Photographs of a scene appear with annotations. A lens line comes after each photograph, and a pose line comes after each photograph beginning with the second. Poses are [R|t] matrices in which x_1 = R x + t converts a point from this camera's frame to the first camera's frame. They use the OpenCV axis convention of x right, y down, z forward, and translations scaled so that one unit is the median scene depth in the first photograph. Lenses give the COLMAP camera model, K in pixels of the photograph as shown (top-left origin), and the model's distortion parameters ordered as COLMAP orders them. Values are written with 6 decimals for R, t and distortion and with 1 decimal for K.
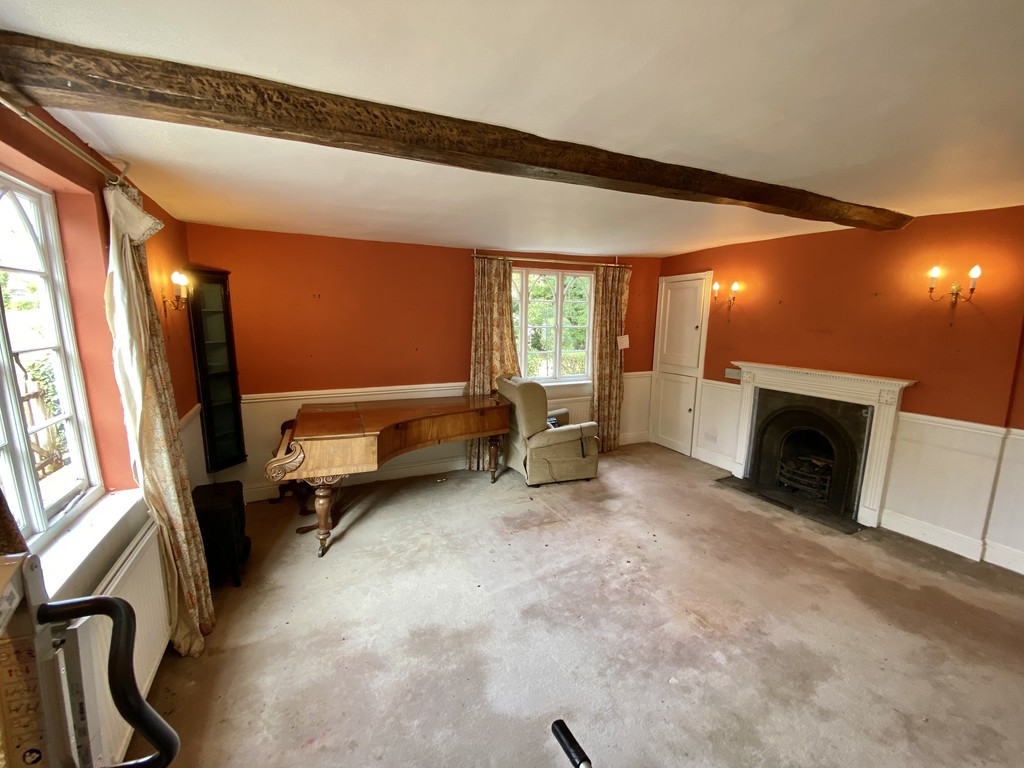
lens RADIAL K [[419.2, 0, 510.3], [0, 419.2, 388.2], [0, 0, 1]] dist [0.000168, -0.000142]
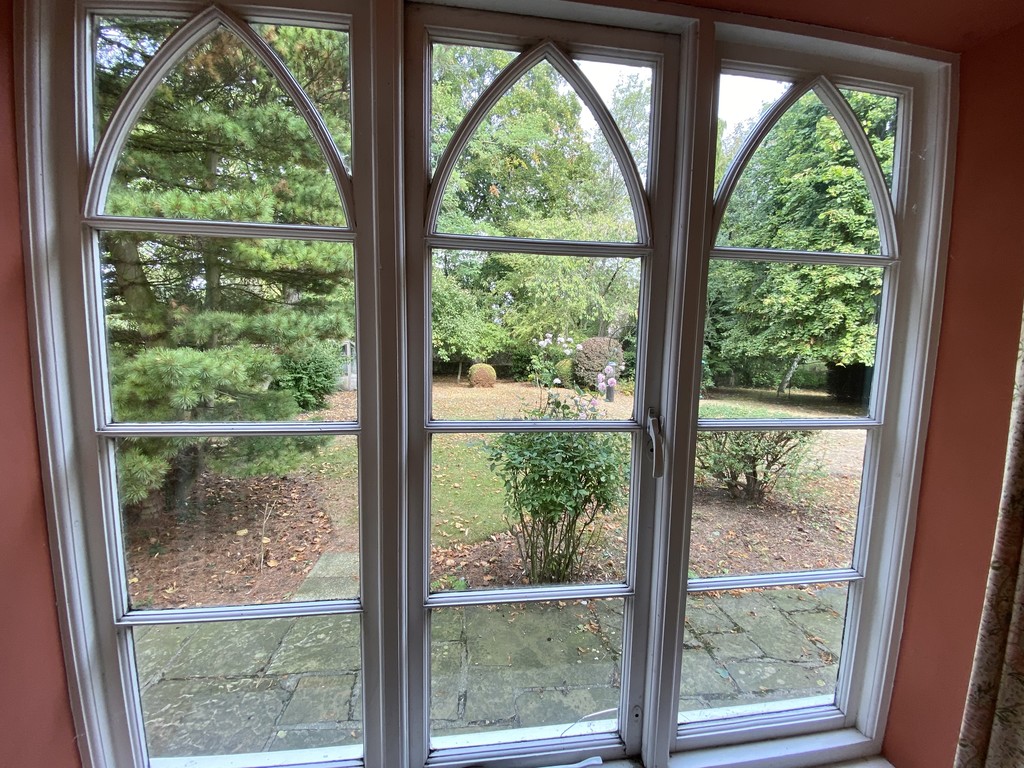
lens RADIAL K [[419.2, 0, 510.0], [0, 419.2, 382.7], [0, 0, 1]] dist [0.000168, -0.000142]
pose [[0.956257, 0.045786, -0.288923, 0.024424], [-0.063737, 0.996557, -0.053027, -0.035131], [0.285500, 0.069123, 0.955883, 0.199619]]
